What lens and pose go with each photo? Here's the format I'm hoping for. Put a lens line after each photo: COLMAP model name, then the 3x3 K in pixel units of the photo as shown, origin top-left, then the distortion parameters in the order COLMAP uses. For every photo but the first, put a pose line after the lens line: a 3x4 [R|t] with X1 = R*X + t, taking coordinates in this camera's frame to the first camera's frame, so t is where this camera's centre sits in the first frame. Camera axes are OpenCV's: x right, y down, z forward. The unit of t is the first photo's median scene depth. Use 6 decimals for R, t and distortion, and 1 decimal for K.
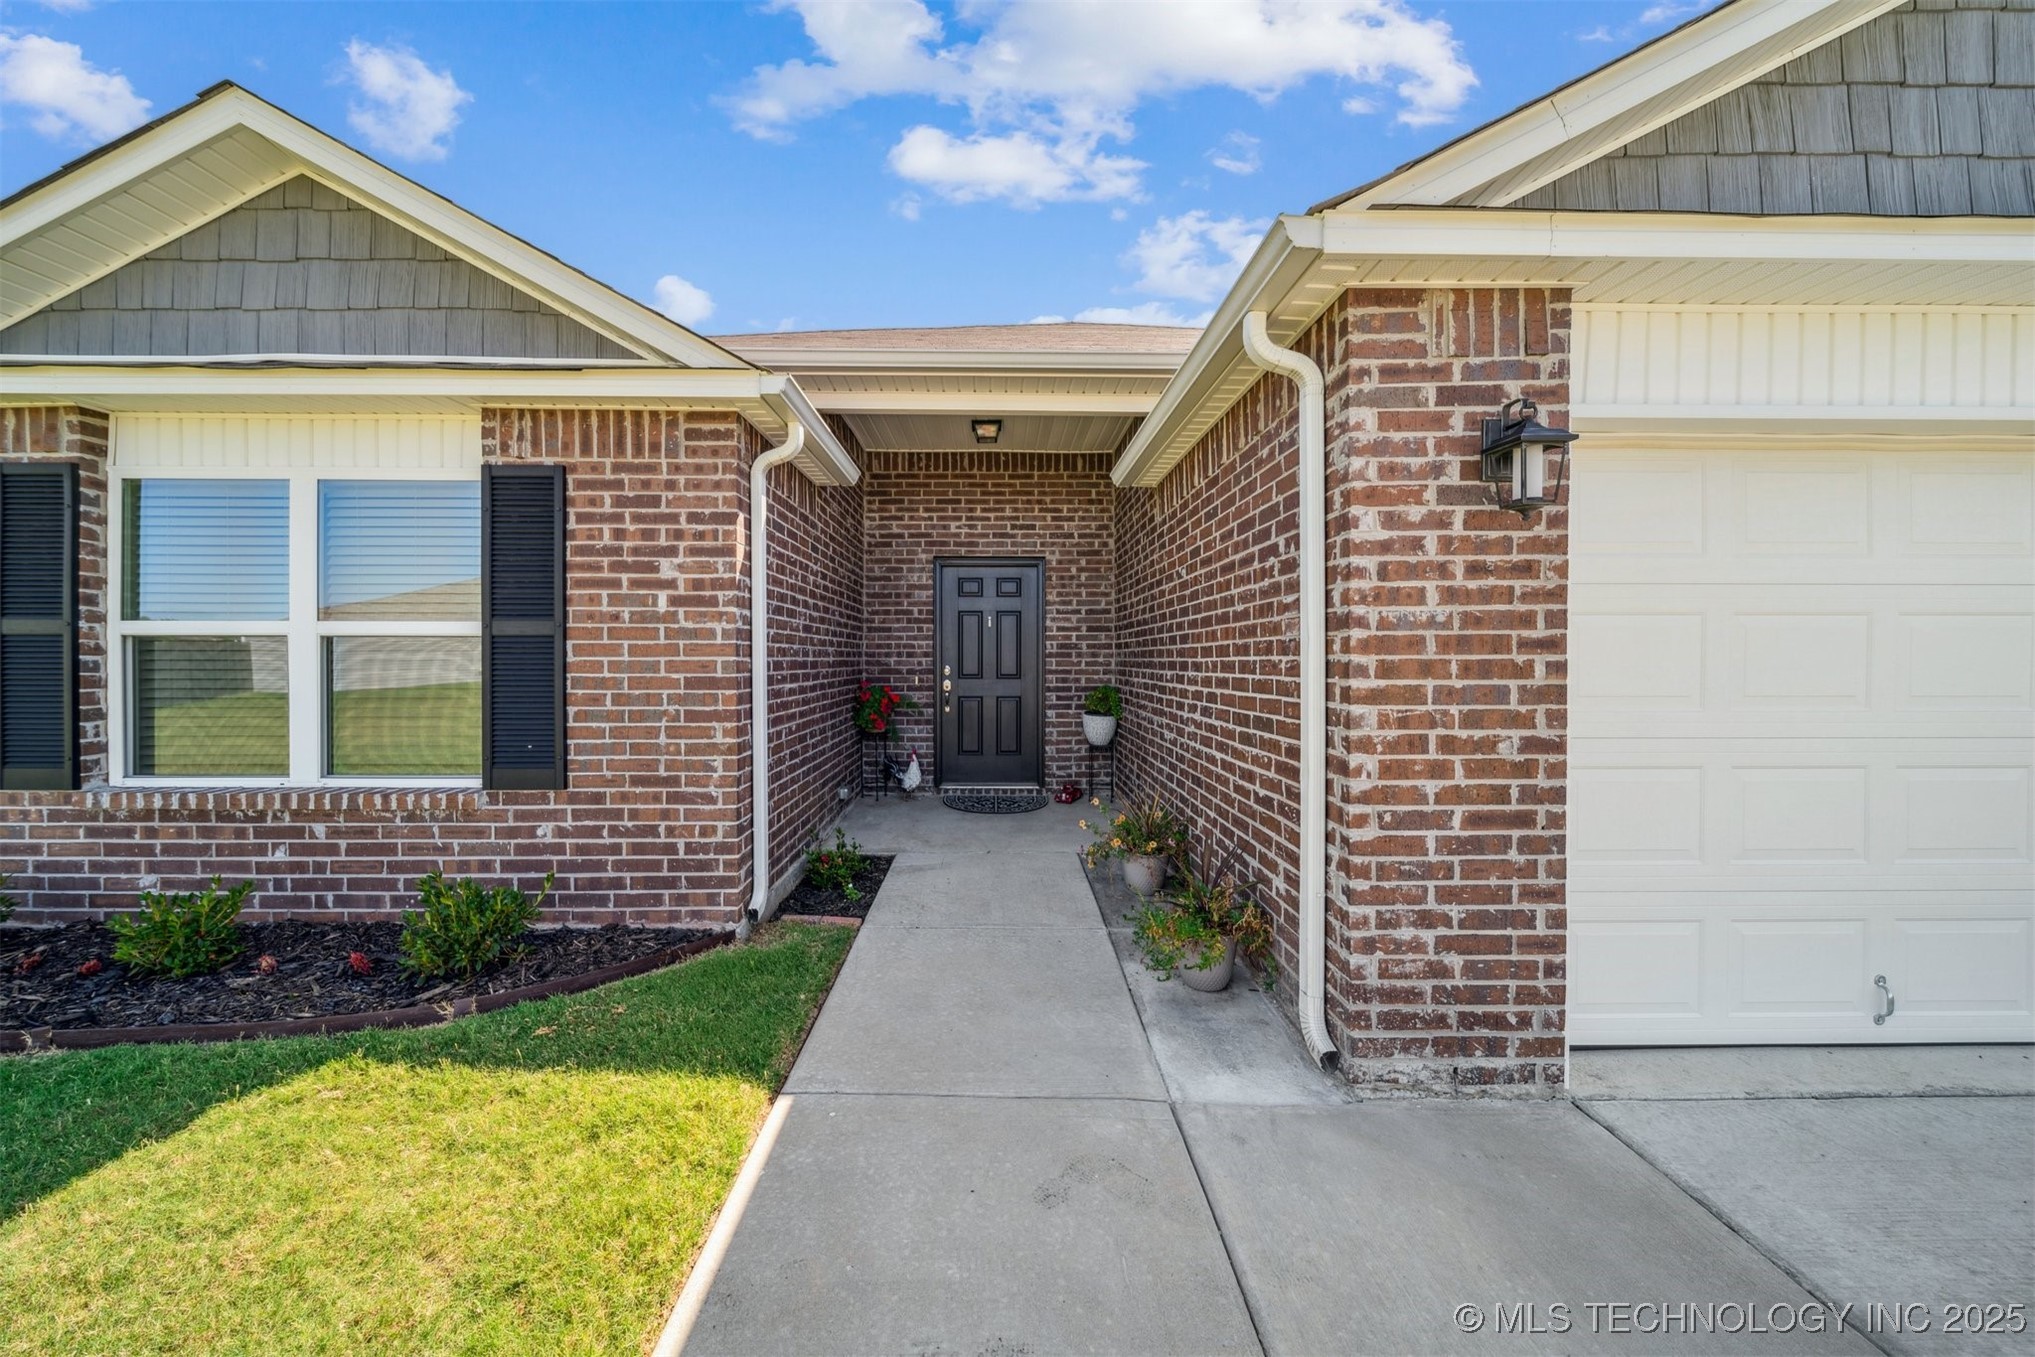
lens RADIAL K [[724.2, 0, 1007.6], [0, 724.2, 679.8], [0, 0, 1]] dist [0.008335, -0.001633]
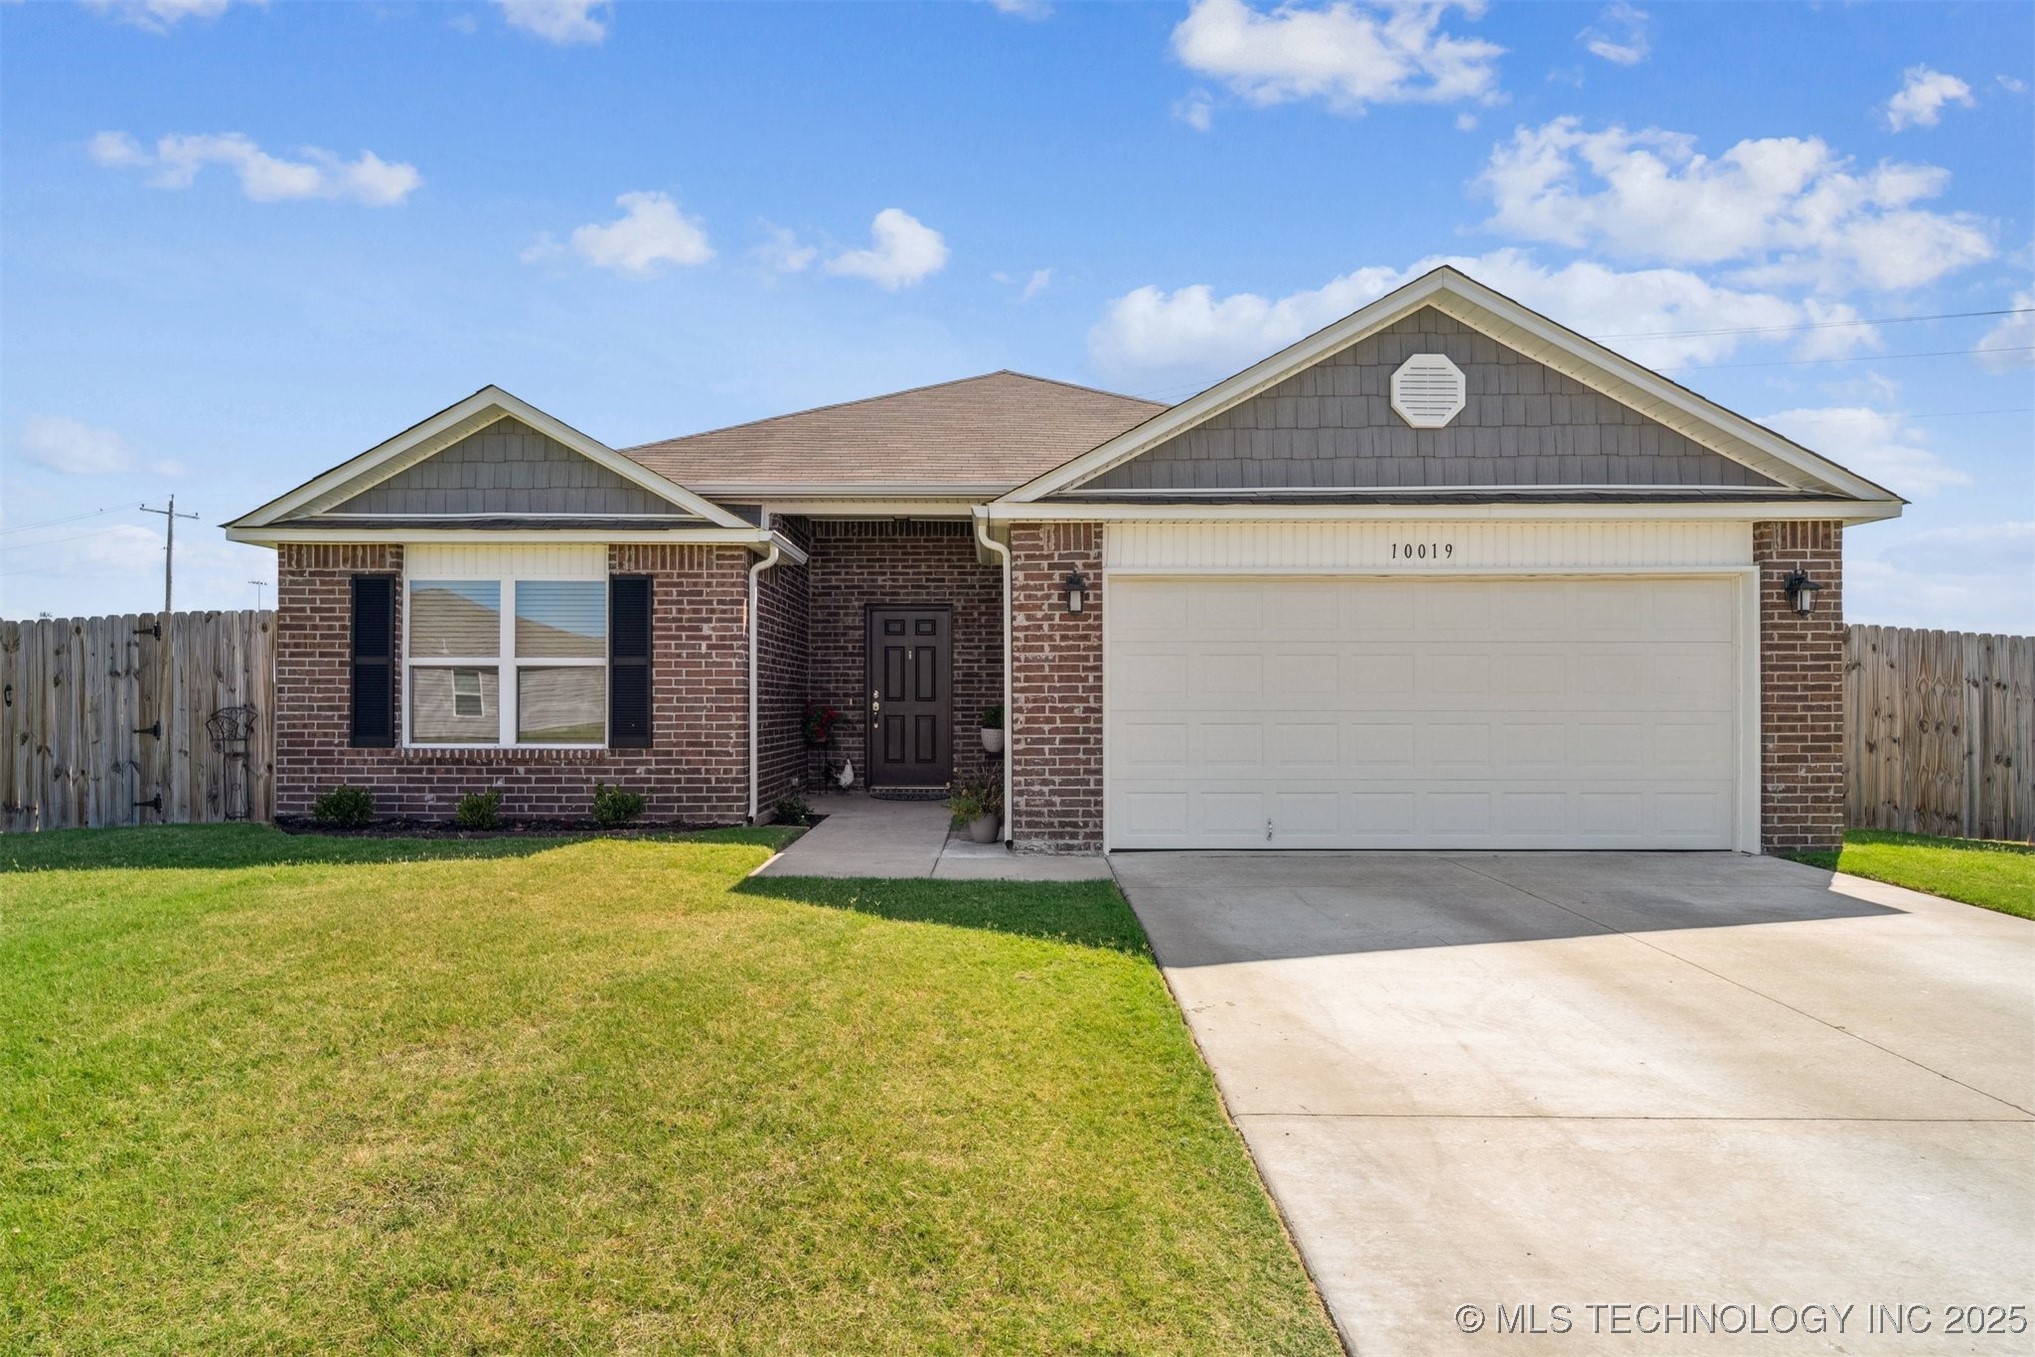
lens RADIAL K [[1161.8, 0, 1004.7], [0, 1161.8, 730.6], [0, 0, 1]] dist [0.021055, 0.000862]
pose [[0.999763, 0.000407, -0.021780, 0.359269], [-0.000586, 0.999966, -0.008184, 0.129632], [0.021776, 0.008195, 0.999729, -1.958264]]
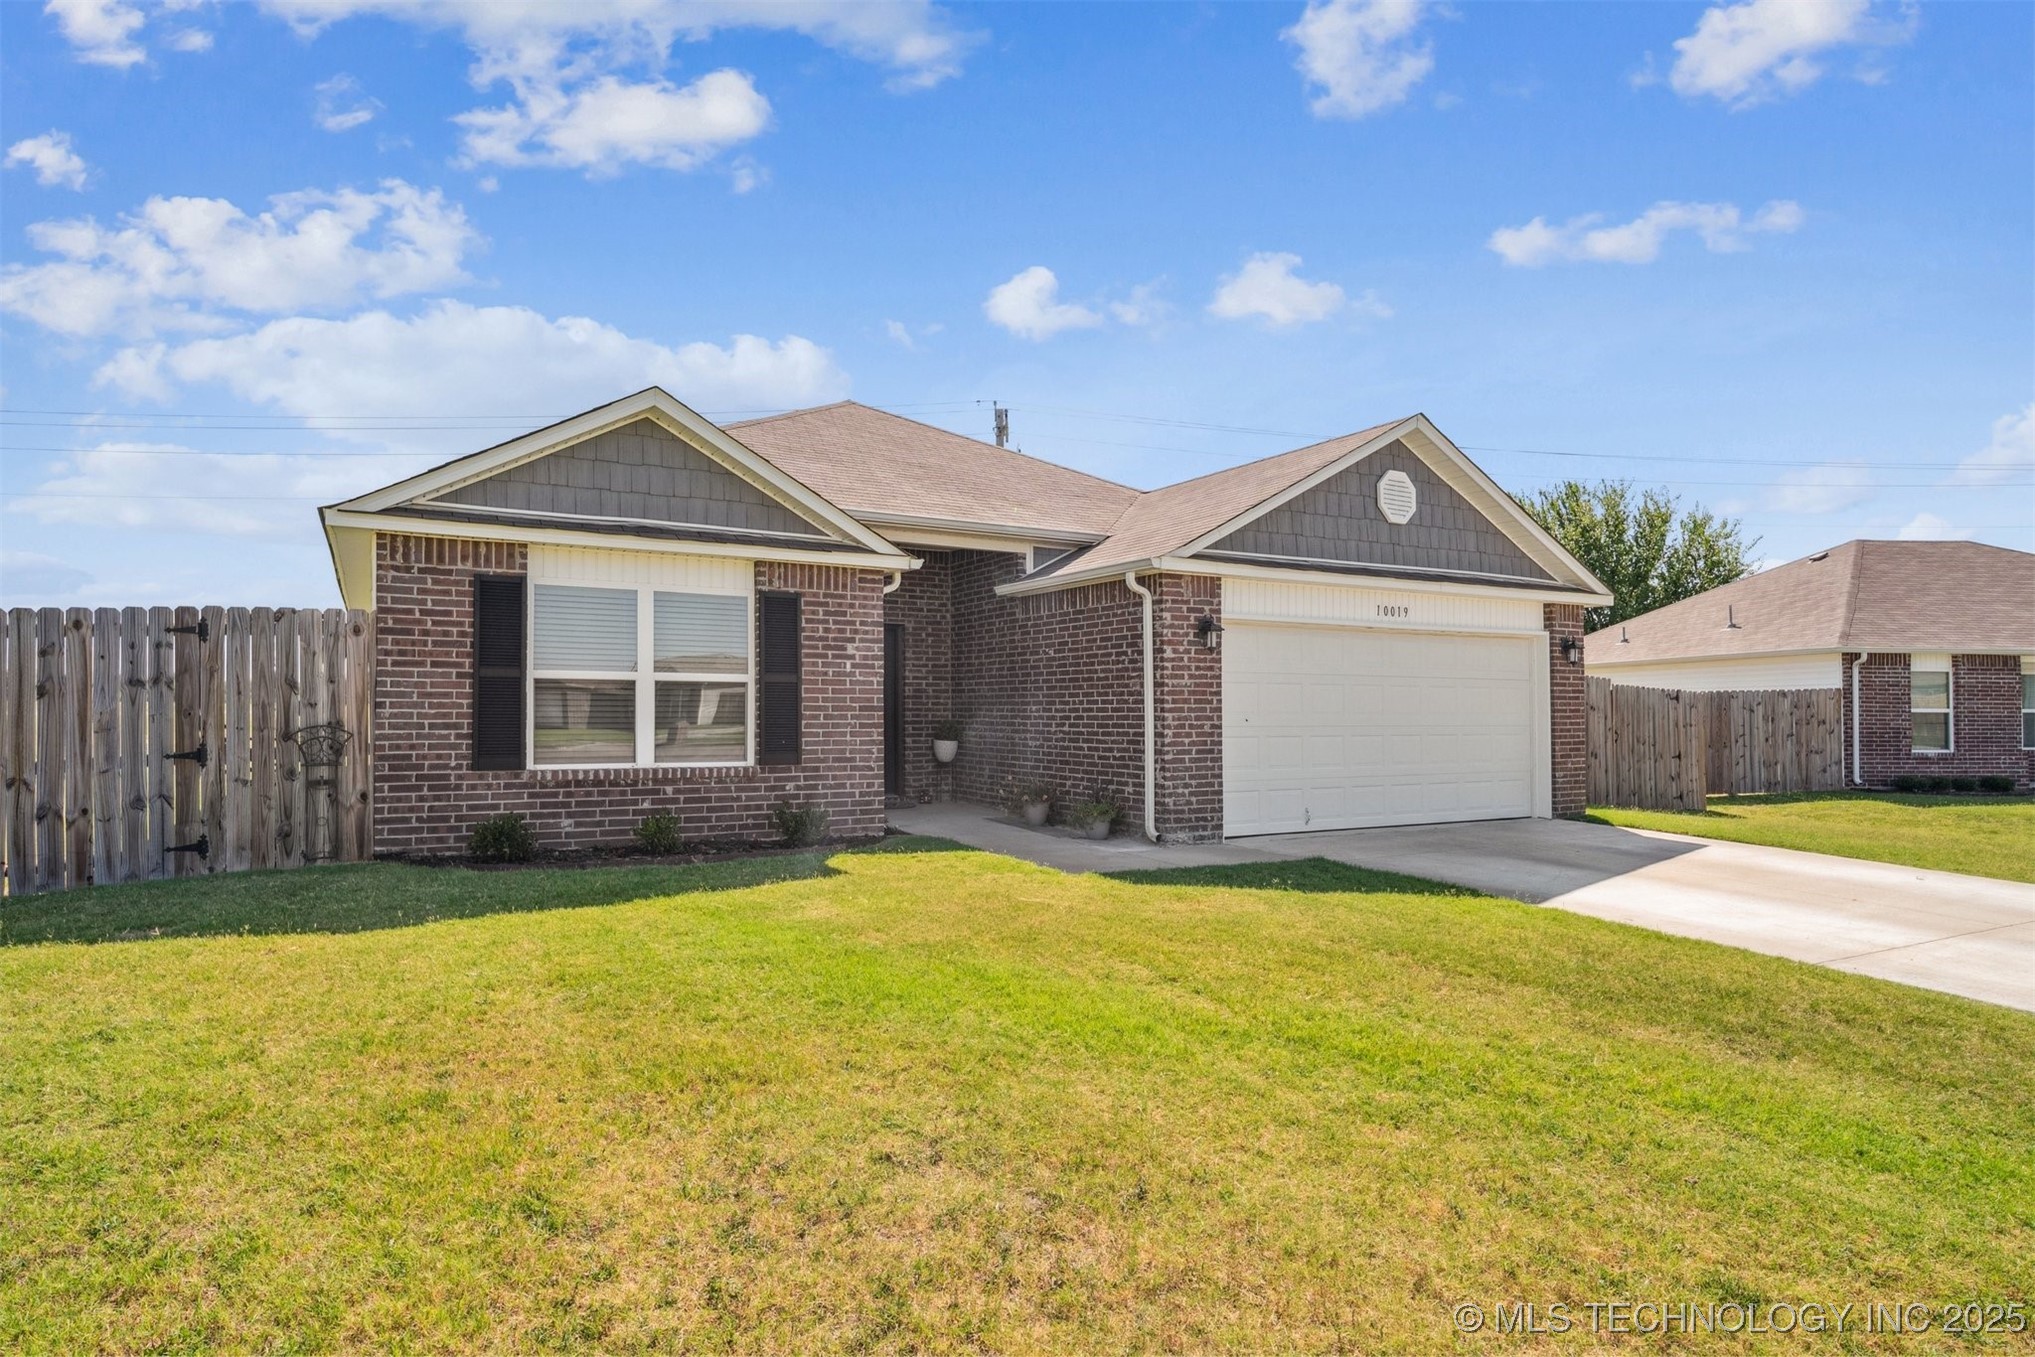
lens RADIAL K [[1161.8, 0, 1017.8], [0, 1161.8, 720.9], [0, 0, 1]] dist [0.021055, 0.000862]
pose [[0.869039, -0.000963, 0.494743, -1.610508], [0.010940, 0.999791, -0.017271, 0.095841], [-0.494623, 0.020422, 0.868868, -1.896438]]
